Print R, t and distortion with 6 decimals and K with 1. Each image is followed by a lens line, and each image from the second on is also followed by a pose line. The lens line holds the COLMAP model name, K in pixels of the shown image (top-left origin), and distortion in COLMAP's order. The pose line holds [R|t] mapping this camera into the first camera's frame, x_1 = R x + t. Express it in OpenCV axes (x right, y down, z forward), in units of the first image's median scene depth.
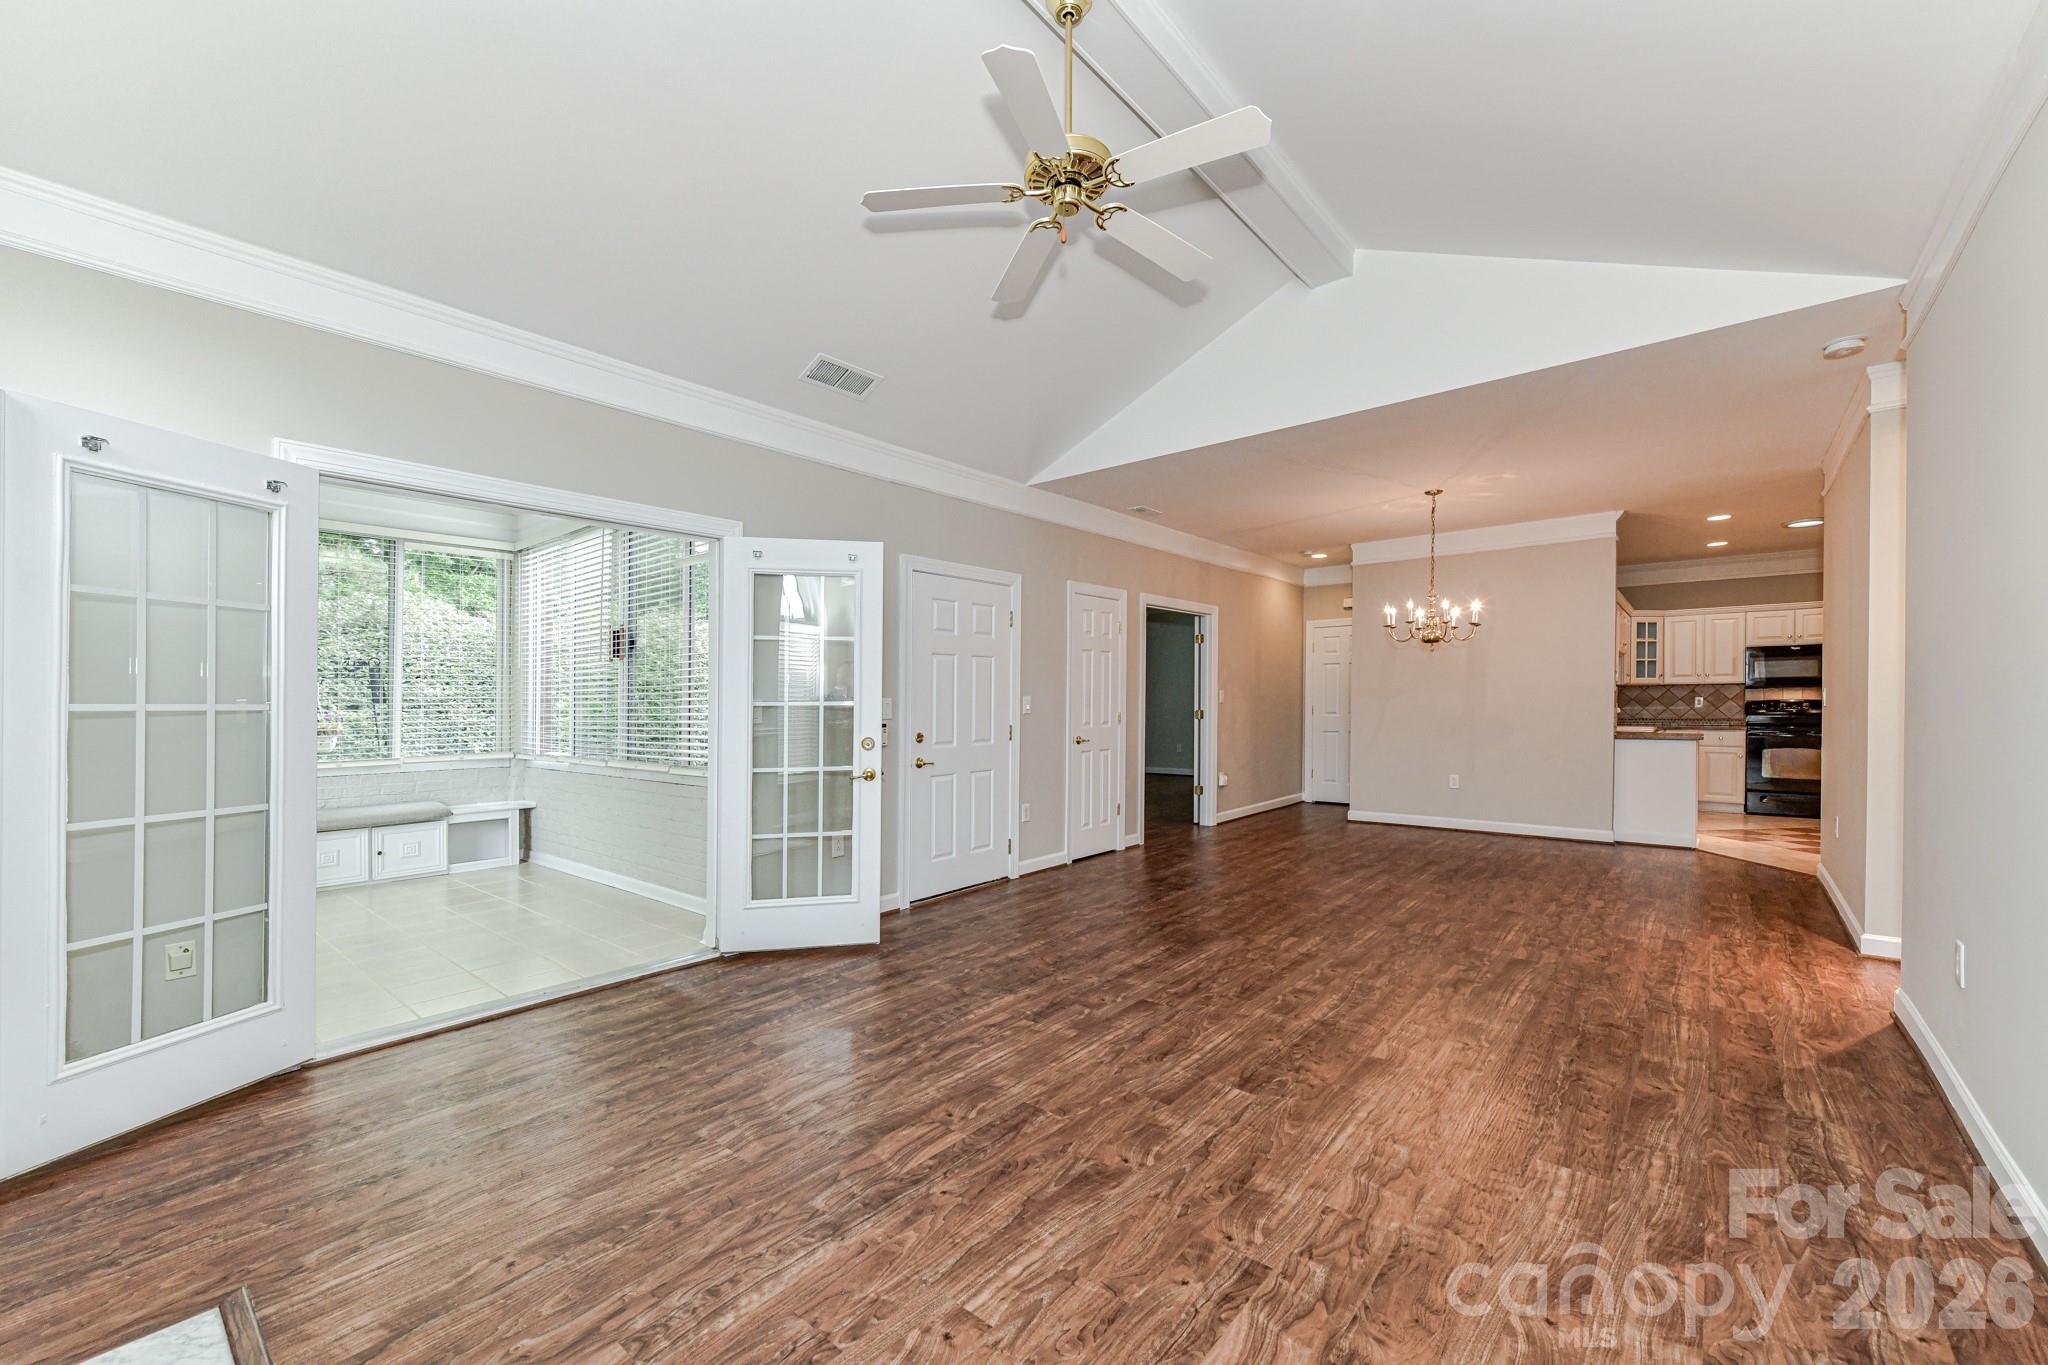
lens RADIAL K [[803.9, 0, 1033.6], [0, 803.9, 704.0], [0, 0, 1]] dist [0.006448, -0.002906]
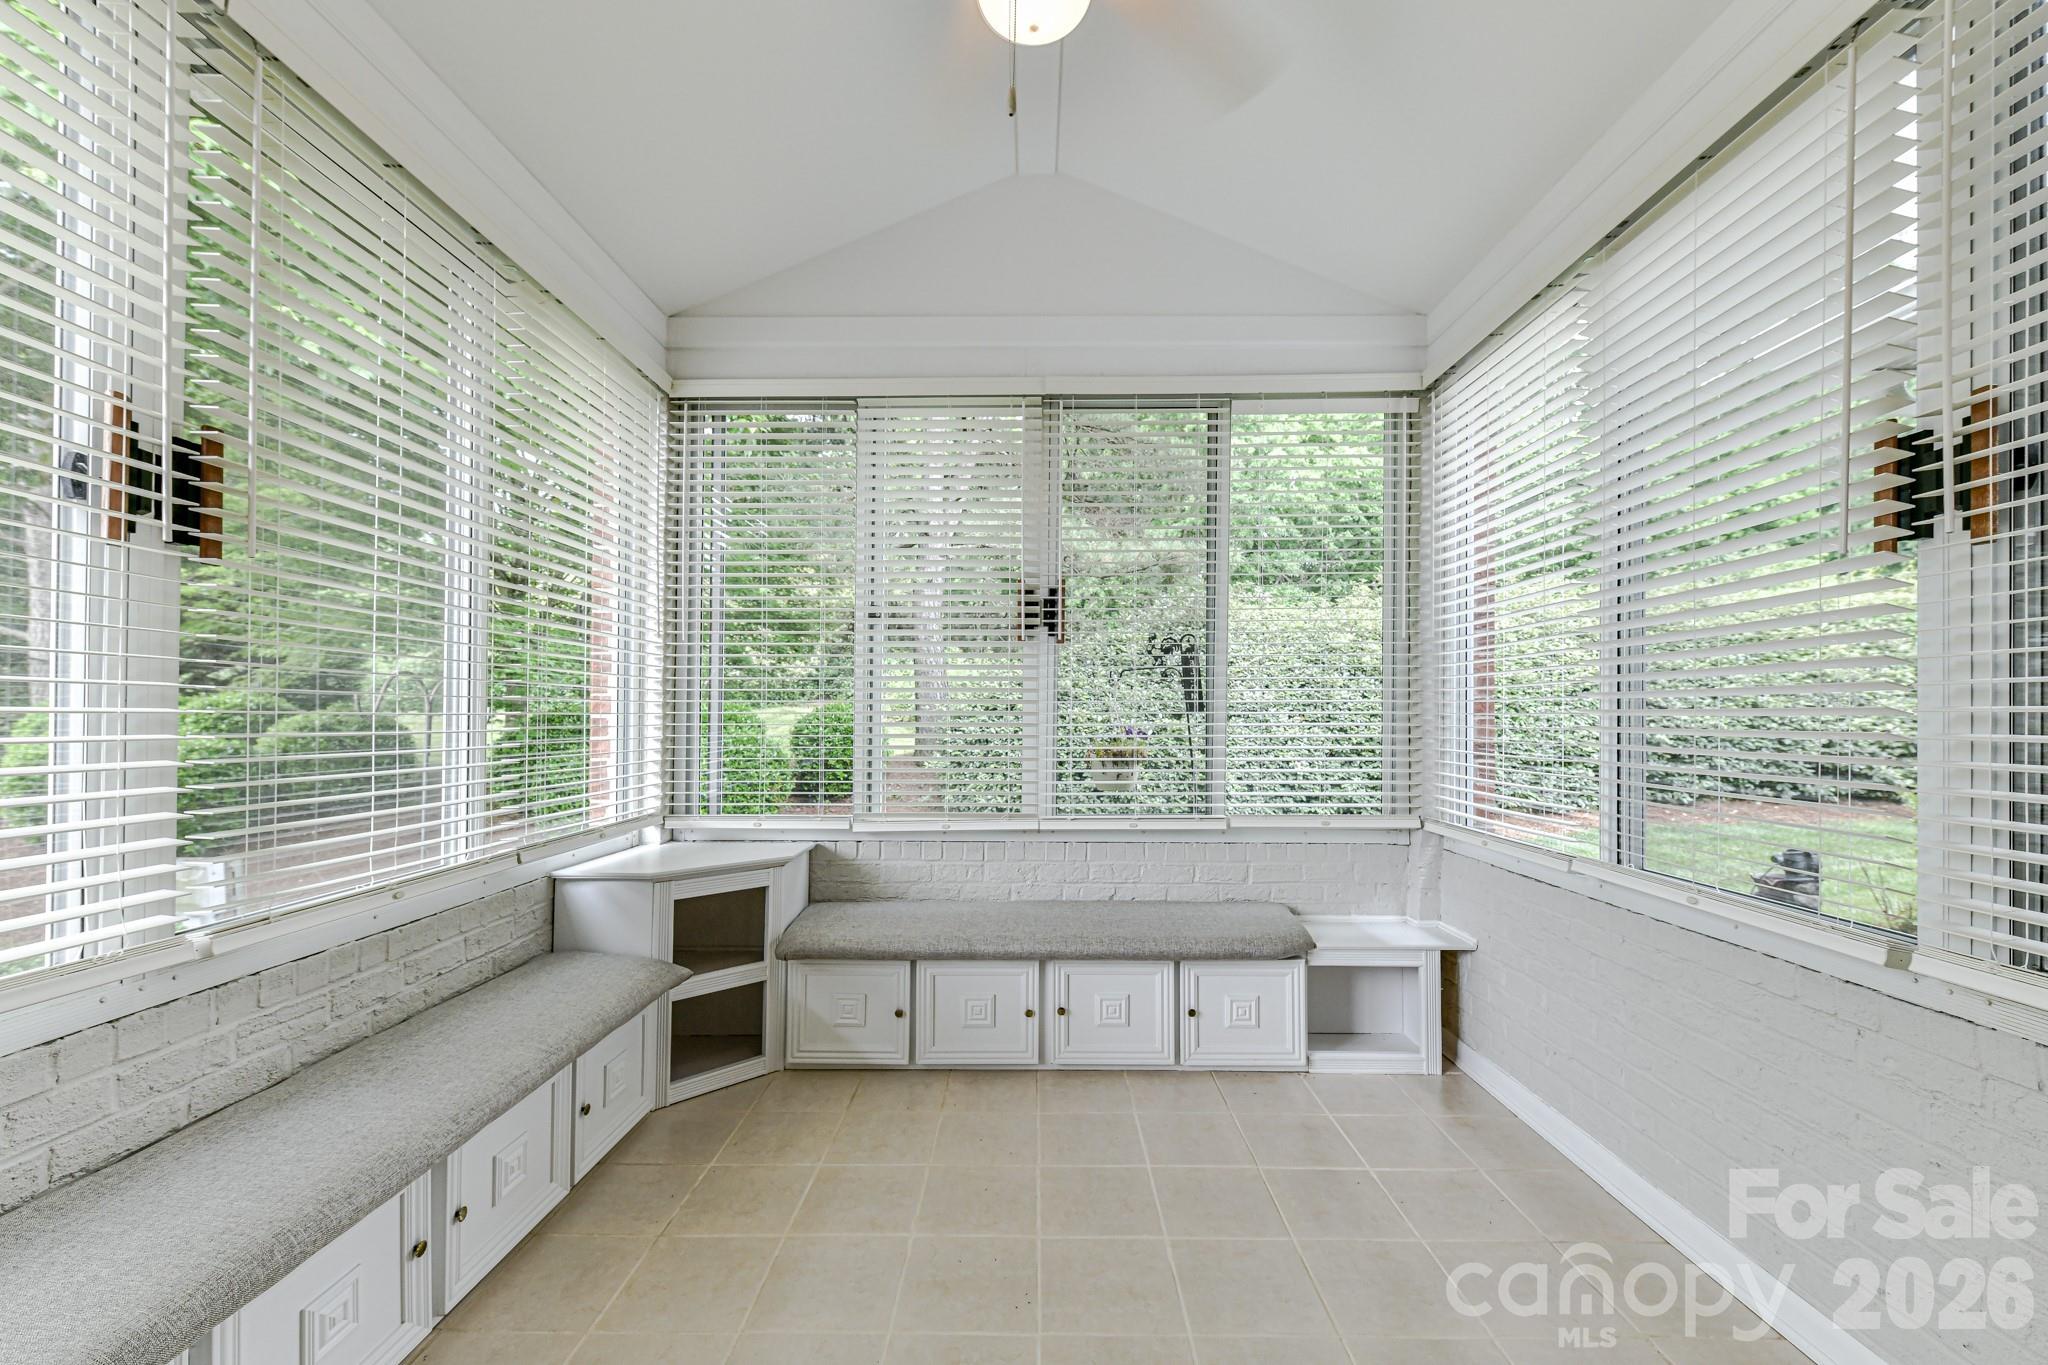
lens RADIAL K [[803.9, 0, 1021.9], [0, 803.9, 690.3], [0, 0, 1]] dist [0.006448, -0.002906]
pose [[0.620322, -0.015723, -0.784189, -0.431186], [-0.007252, 0.999641, -0.025779, 0.000036], [0.784313, 0.021678, 0.619986, 0.539616]]
